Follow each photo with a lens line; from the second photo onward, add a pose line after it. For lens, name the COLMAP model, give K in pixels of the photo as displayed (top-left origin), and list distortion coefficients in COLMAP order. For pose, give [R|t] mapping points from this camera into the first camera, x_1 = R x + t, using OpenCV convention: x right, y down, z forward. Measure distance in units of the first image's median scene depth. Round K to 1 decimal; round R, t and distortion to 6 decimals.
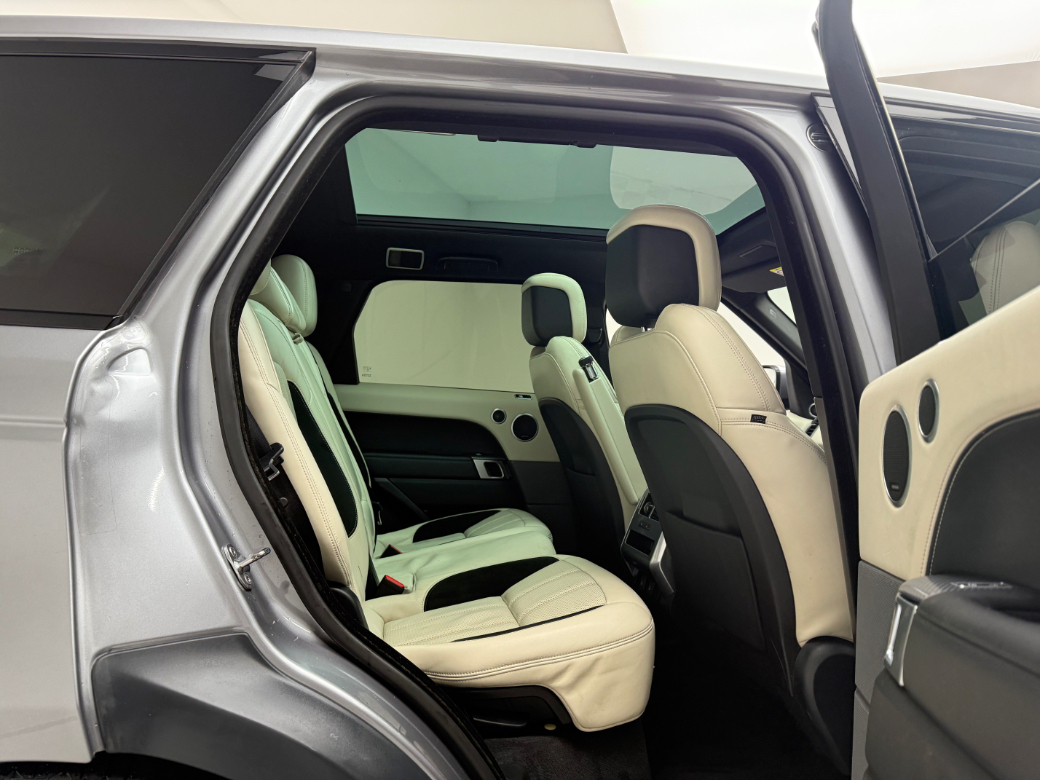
lens RADIAL K [[734.1, 0, 520.0], [0, 734.1, 390.0], [0, 0, 1]] dist [0.069723, -0.002123]
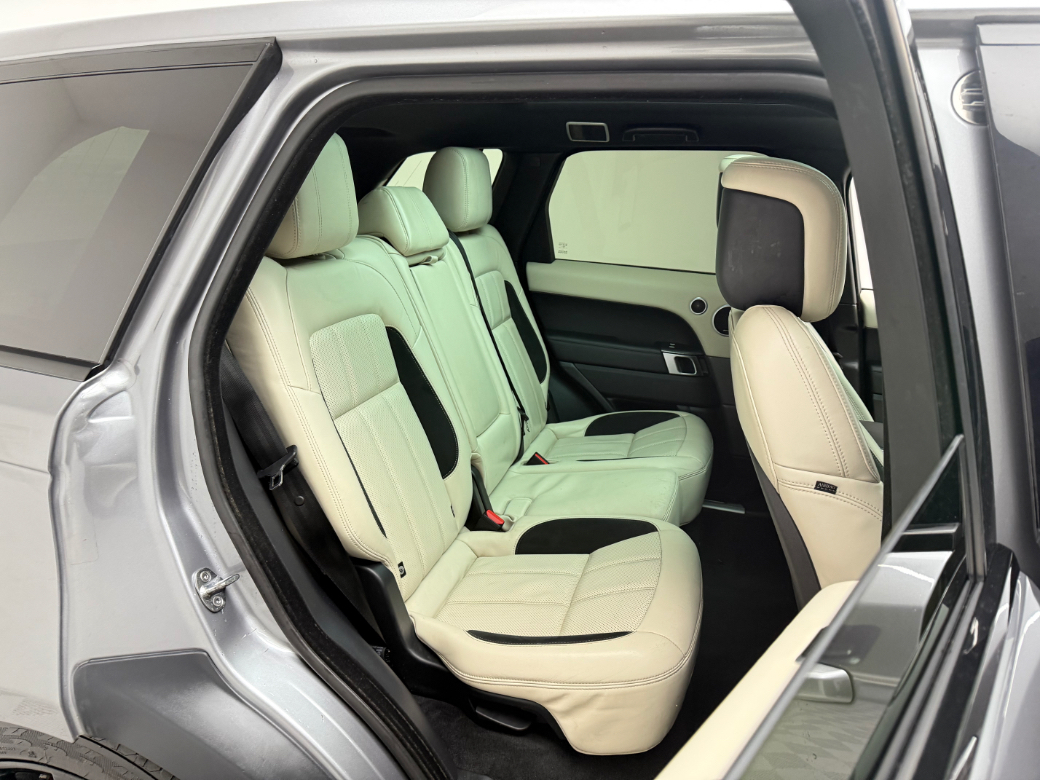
lens RADIAL K [[734.1, 0, 520.0], [0, 734.1, 390.0], [0, 0, 1]] dist [0.069723, -0.002123]
pose [[0.897653, 0.135960, -0.419205, 0.347063], [-0.003292, 0.953264, 0.302121, -0.286440], [0.440690, -0.269820, 0.856148, 0.233380]]
